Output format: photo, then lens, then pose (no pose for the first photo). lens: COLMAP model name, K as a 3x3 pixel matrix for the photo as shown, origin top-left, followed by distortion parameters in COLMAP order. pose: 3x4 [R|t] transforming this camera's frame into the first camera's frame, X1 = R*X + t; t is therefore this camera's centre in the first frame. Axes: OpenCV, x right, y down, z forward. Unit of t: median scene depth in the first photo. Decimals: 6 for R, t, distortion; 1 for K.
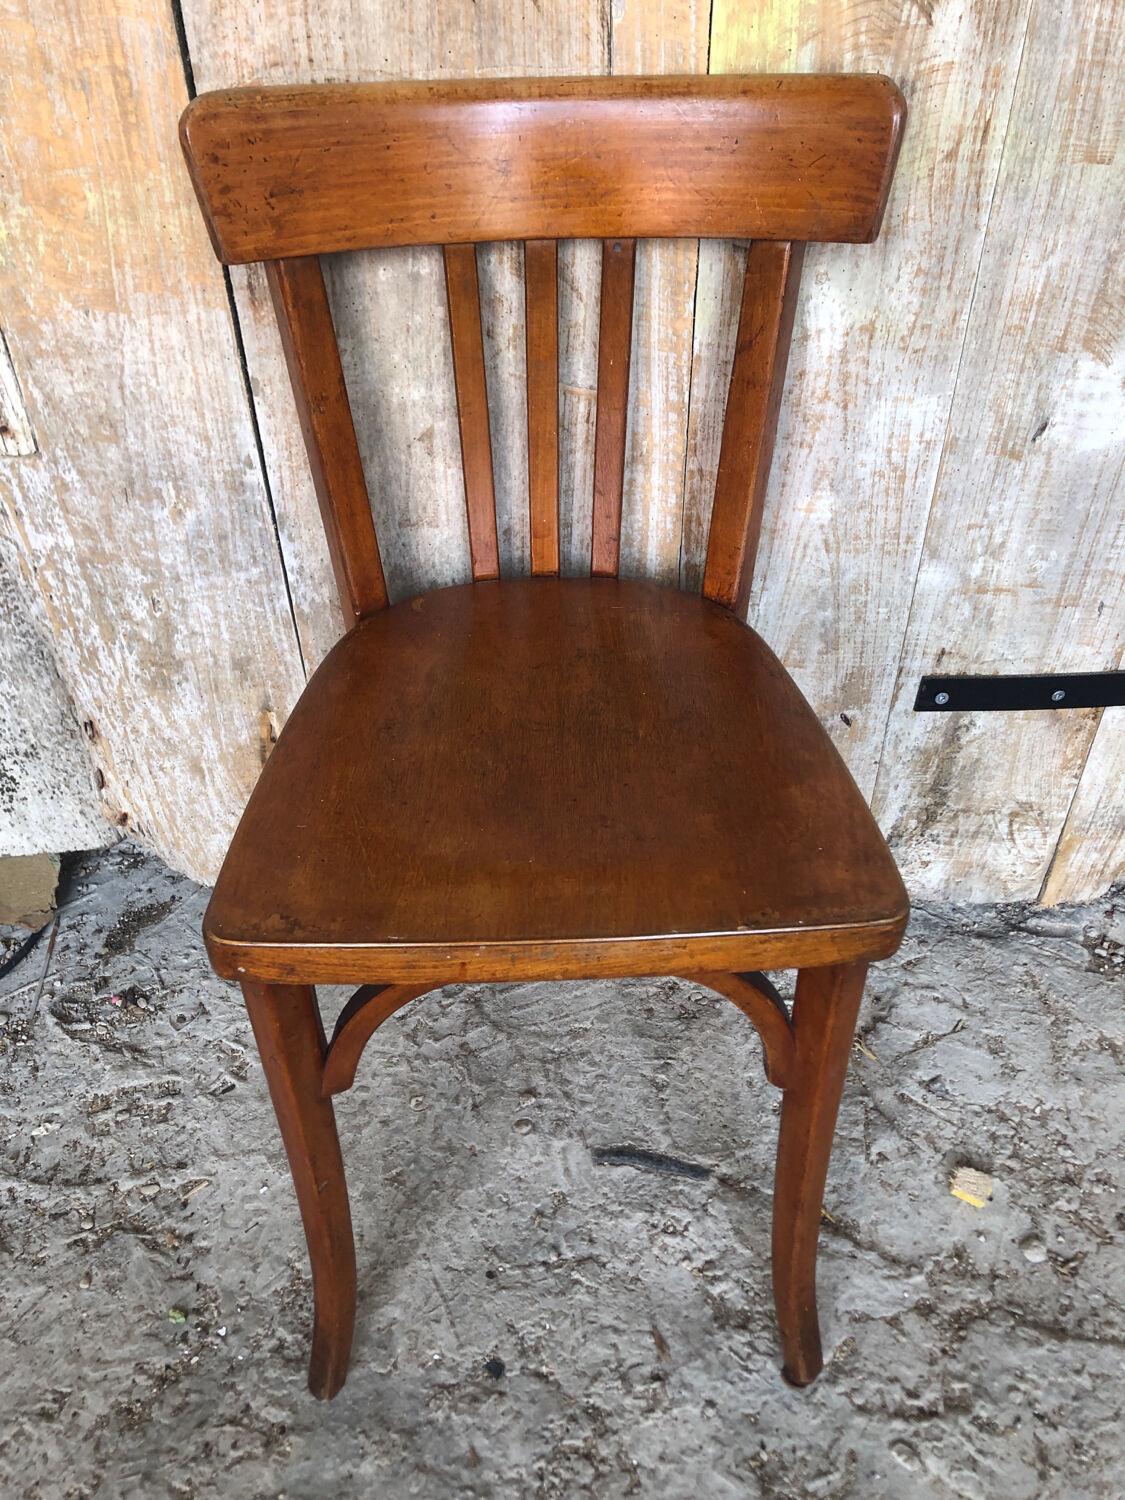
lens RADIAL K [[1251.9, 0, 557.9], [0, 1251.9, 744.4], [0, 0, 1]] dist [0.009188, 0.012224]
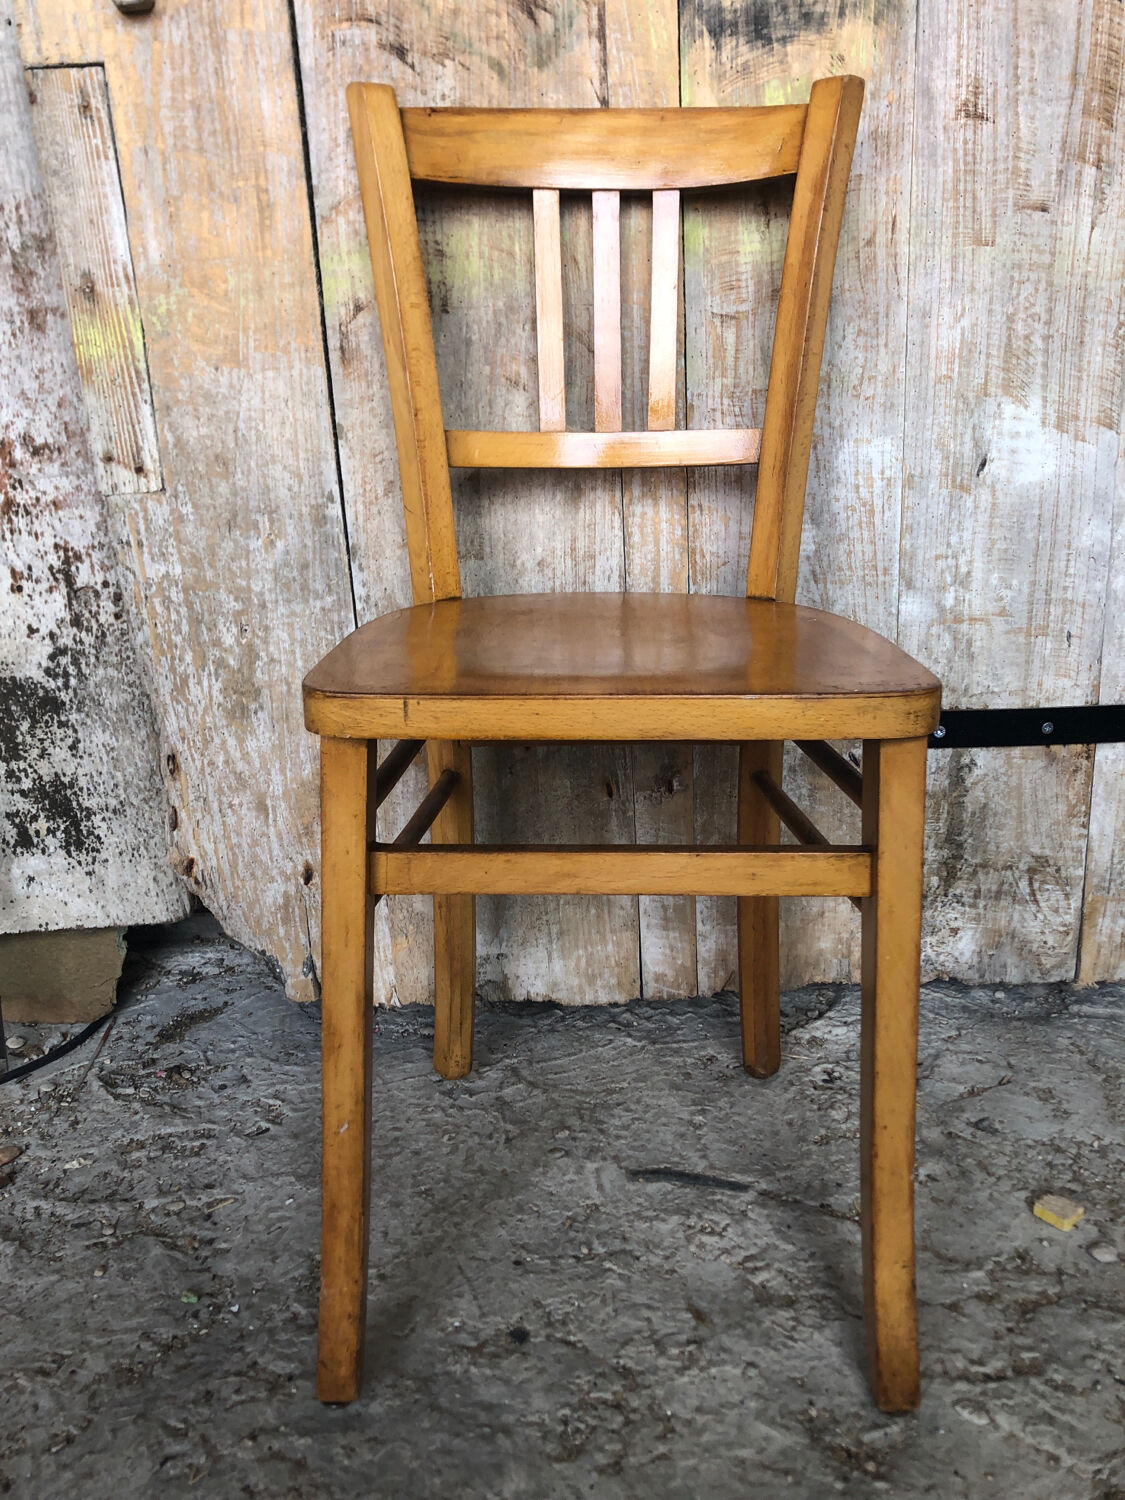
lens RADIAL K [[1251.9, 0, 553.3], [0, 1251.9, 729.2], [0, 0, 1]] dist [0.009188, 0.012224]
pose [[0.998150, -0.019733, -0.057500, 0.035712], [-0.004837, 0.917077, -0.398682, 0.431368], [0.060599, 0.398222, 0.915285, -0.029241]]
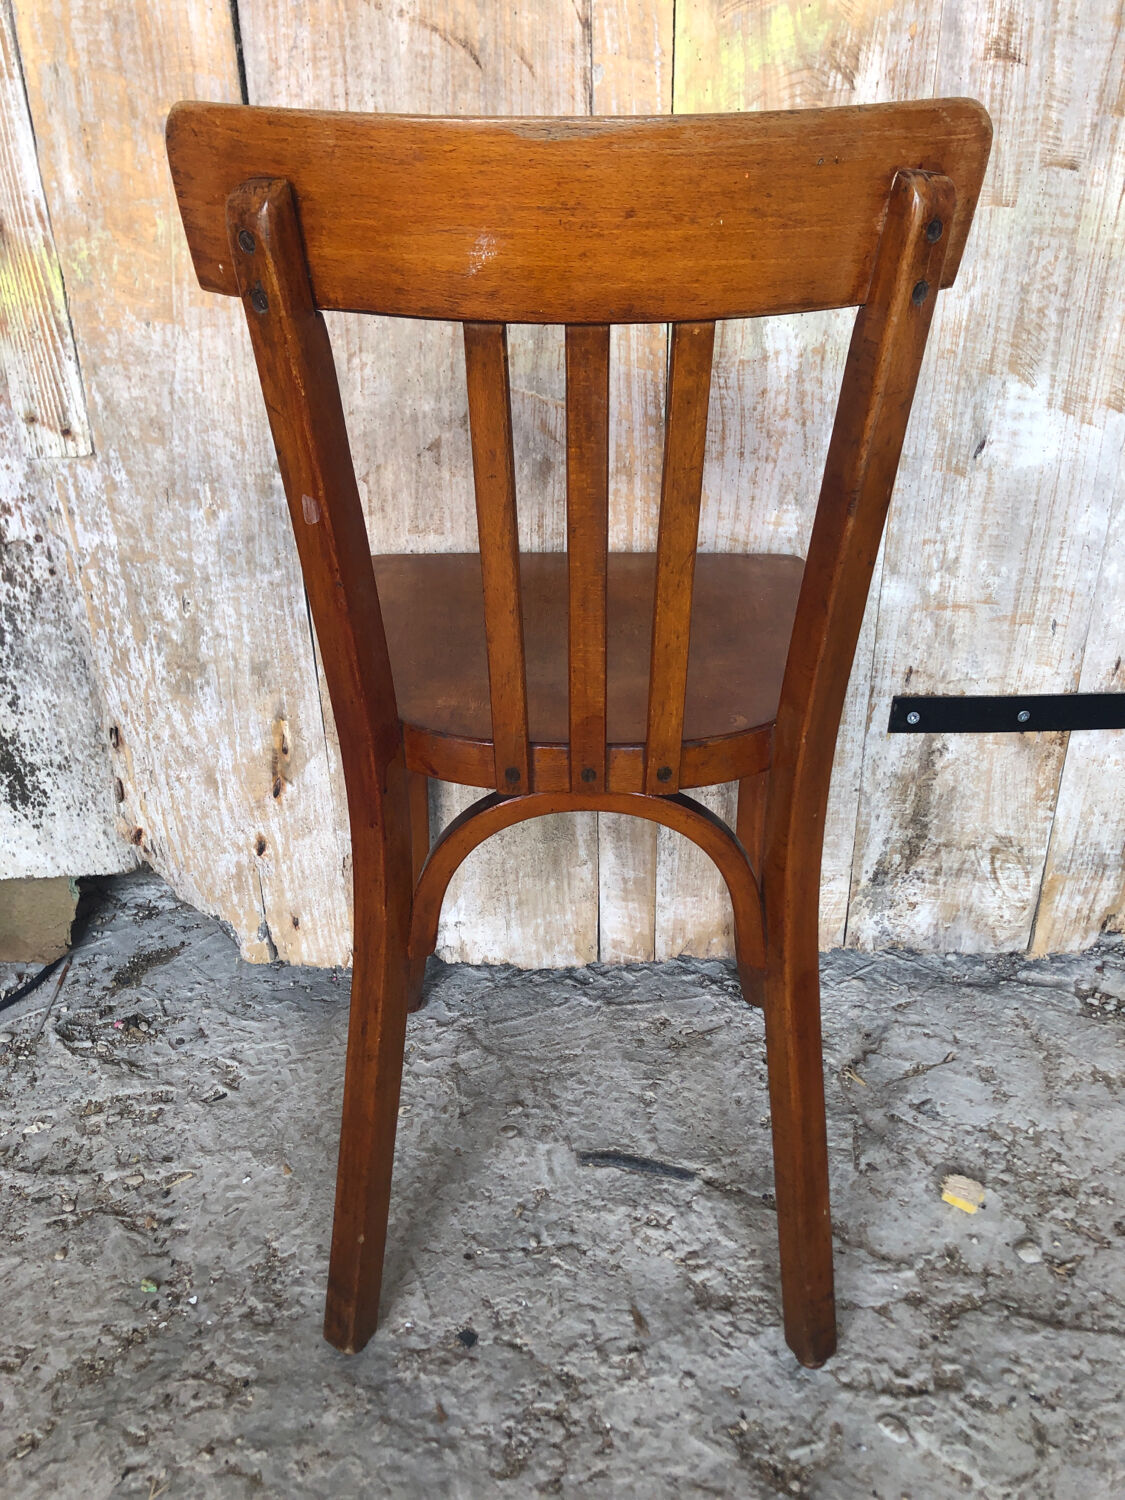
lens RADIAL K [[1251.9, 0, 552.1], [0, 1251.9, 747.3], [0, 0, 1]] dist [0.009188, 0.012224]
pose [[0.999372, 0.012470, -0.033174, 0.039402], [-0.019763, 0.973089, -0.229580, 0.259537], [0.029418, 0.230092, 0.972724, -0.045167]]
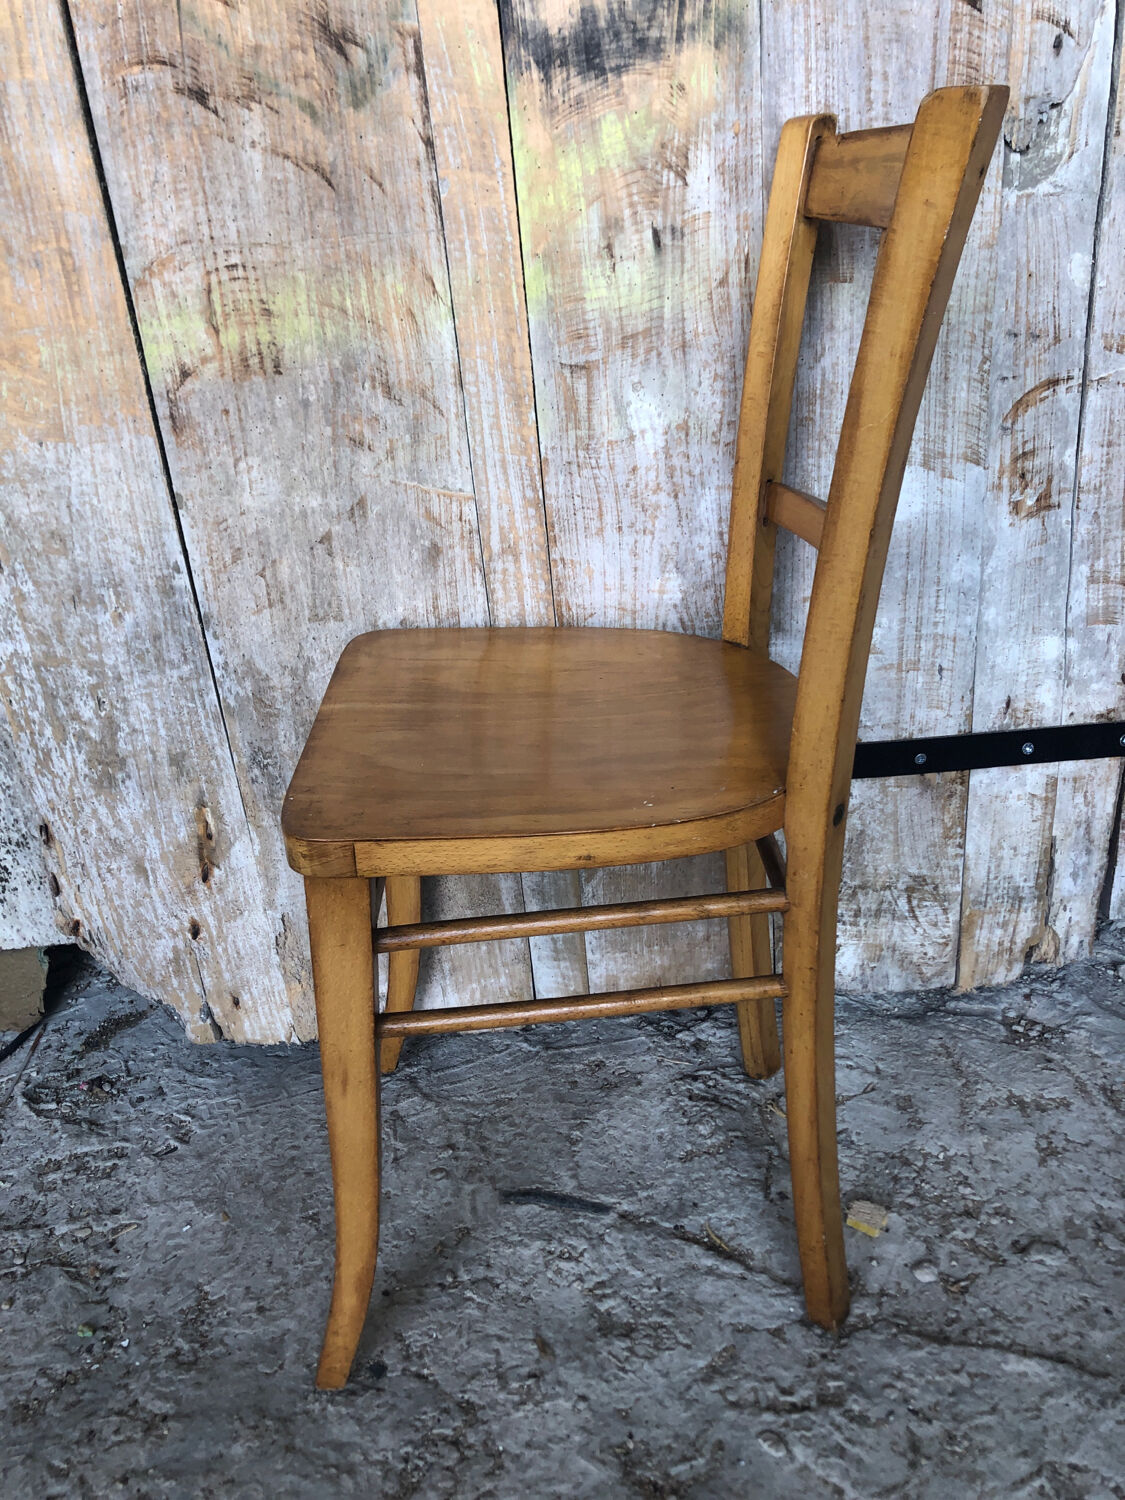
lens RADIAL K [[1251.9, 0, 572.8], [0, 1251.9, 758.4], [0, 0, 1]] dist [0.009188, 0.012224]
pose [[0.996813, -0.035489, -0.071443, 0.188752], [0.015519, 0.964753, -0.262701, 0.272230], [0.078248, 0.260755, 0.962229, -0.096904]]
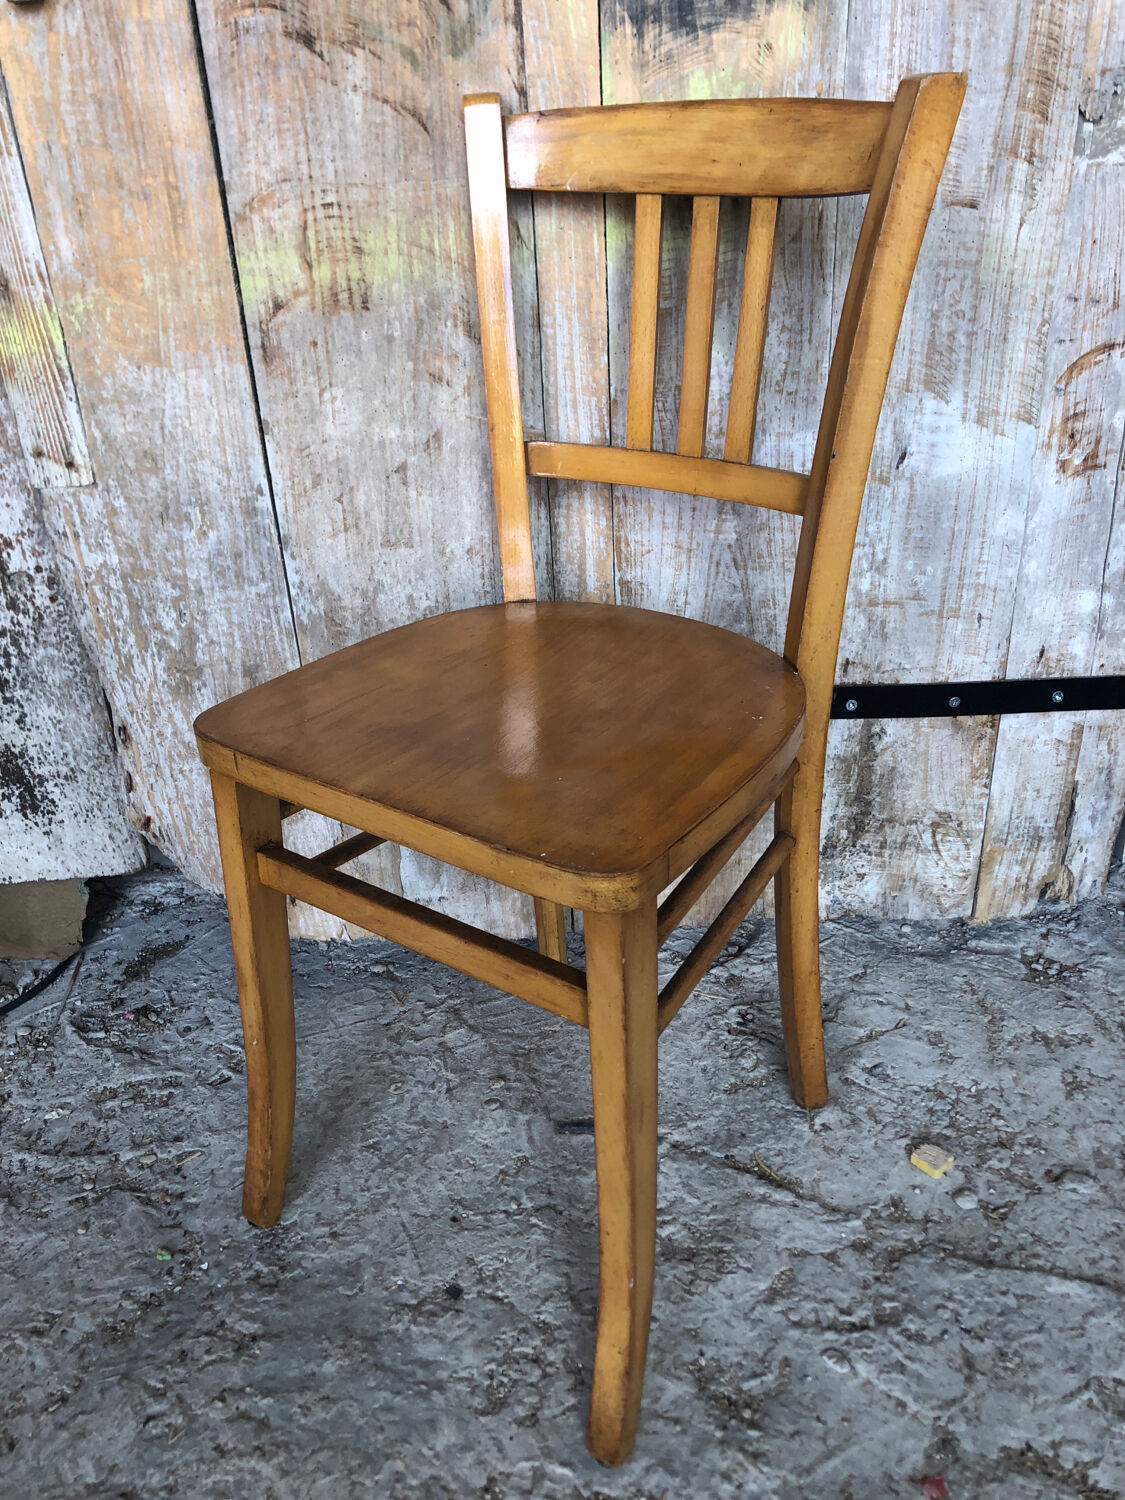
lens RADIAL K [[1251.9, 0, 560.5], [0, 1251.9, 733.5], [0, 0, 1]] dist [0.009188, 0.012224]
pose [[0.999313, -0.016932, -0.032957, 0.079590], [0.009429, 0.976406, -0.215739, 0.249364], [0.035833, 0.215280, 0.975895, -0.136359]]
